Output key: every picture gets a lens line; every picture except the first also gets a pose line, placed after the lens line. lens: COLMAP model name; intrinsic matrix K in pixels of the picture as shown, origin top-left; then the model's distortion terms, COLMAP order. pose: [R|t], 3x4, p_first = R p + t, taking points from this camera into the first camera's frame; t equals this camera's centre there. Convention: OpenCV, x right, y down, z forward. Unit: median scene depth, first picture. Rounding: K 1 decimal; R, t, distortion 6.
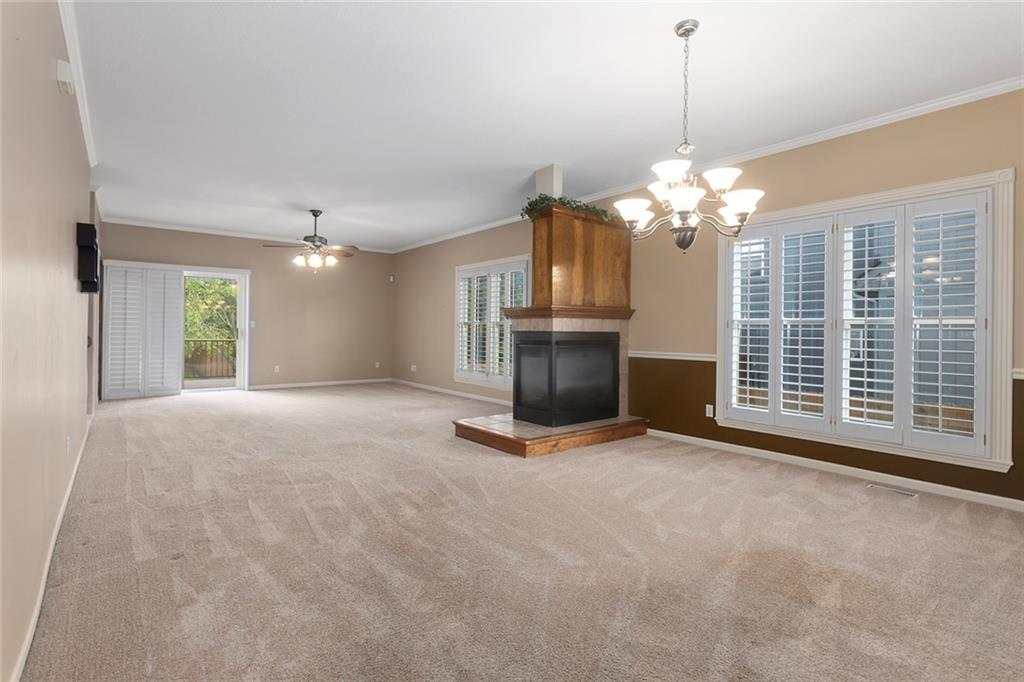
lens RADIAL K [[492.7, 0, 511.0], [0, 492.7, 329.7], [0, 0, 1]] dist [0.001859, 0.000641]
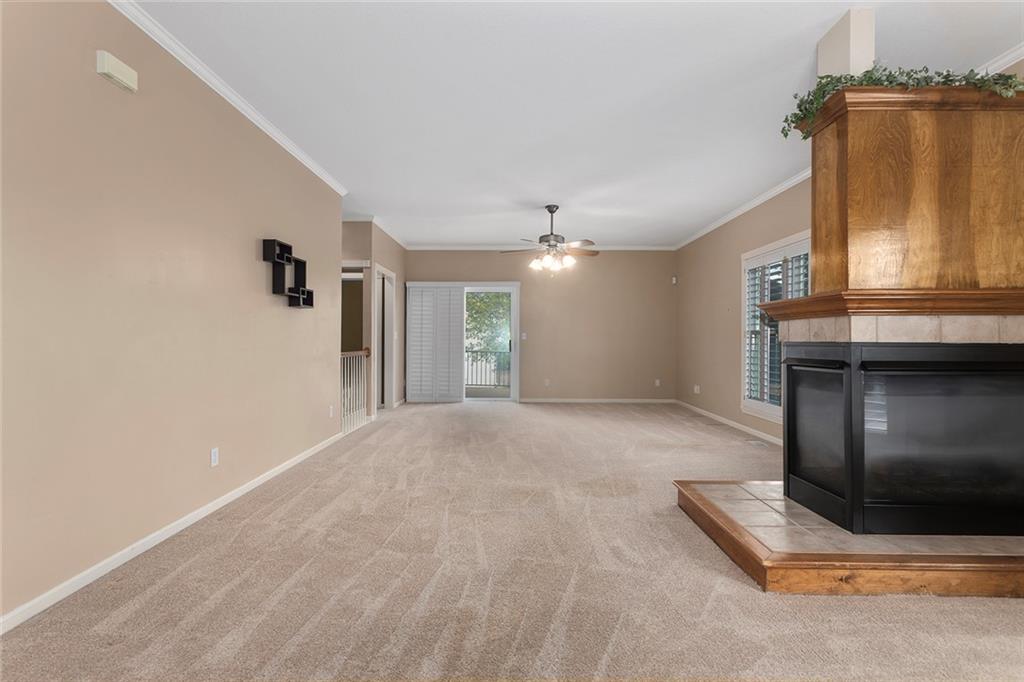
lens RADIAL K [[487.3, 0, 506.2], [0, 487.3, 337.3], [0, 0, 1]] dist [0.001956, 0.000837]
pose [[0.774673, -0.008680, -0.632303, 0.119455], [0.002298, 0.999938, -0.010912, 0.002781], [0.632358, 0.007000, 0.774644, 0.370161]]
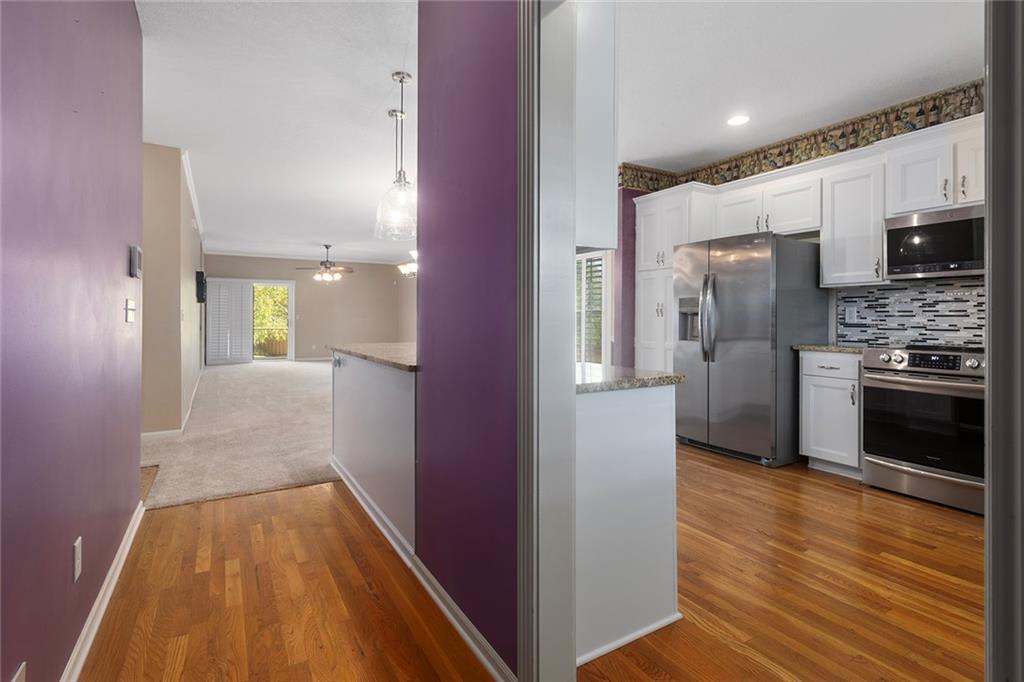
lens RADIAL K [[495.6, 0, 507.1], [0, 495.6, 319.8], [0, 0, 1]] dist [0.004607, 0.000689]
pose [[0.989518, -0.007978, -0.144188, 0.542770], [0.007935, 0.999968, -0.000877, 0.005907], [0.144191, -0.000277, 0.989550, -0.665578]]
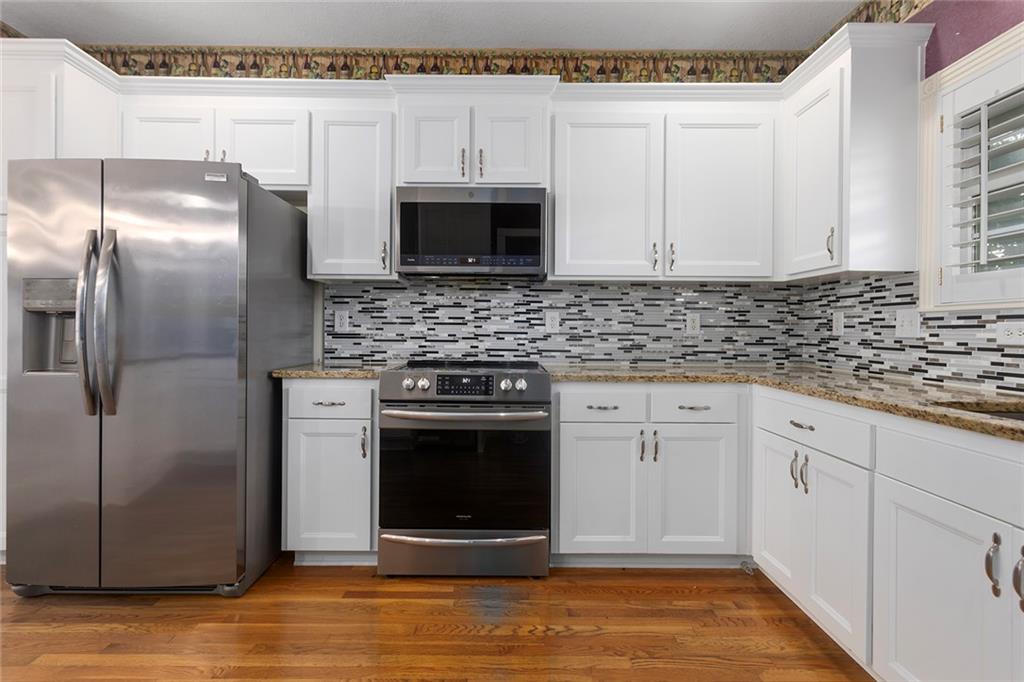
lens RADIAL K [[492.7, 0, 511.0], [0, 492.7, 329.7], [0, 0, 1]] dist [0.001859, 0.000641]
pose [[0.614422, -0.005500, 0.788959, 0.644305], [0.000547, 0.999978, 0.006545, 0.007880], [-0.788978, -0.003590, 0.614411, -0.304073]]
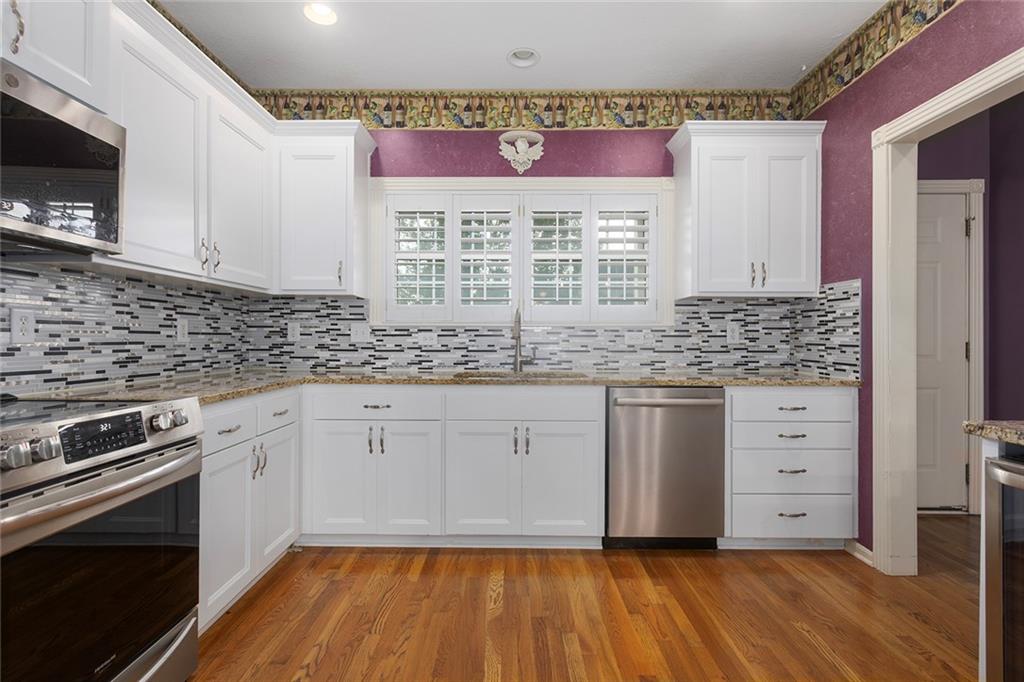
lens RADIAL K [[487.3, 0, 506.2], [0, 487.3, 337.3], [0, 0, 1]] dist [0.001956, 0.000837]
pose [[-0.780582, -0.010116, 0.624972, 0.647921], [-0.009018, 0.999947, 0.004923, 0.006532], [-0.624989, -0.001793, -0.780632, 0.055688]]
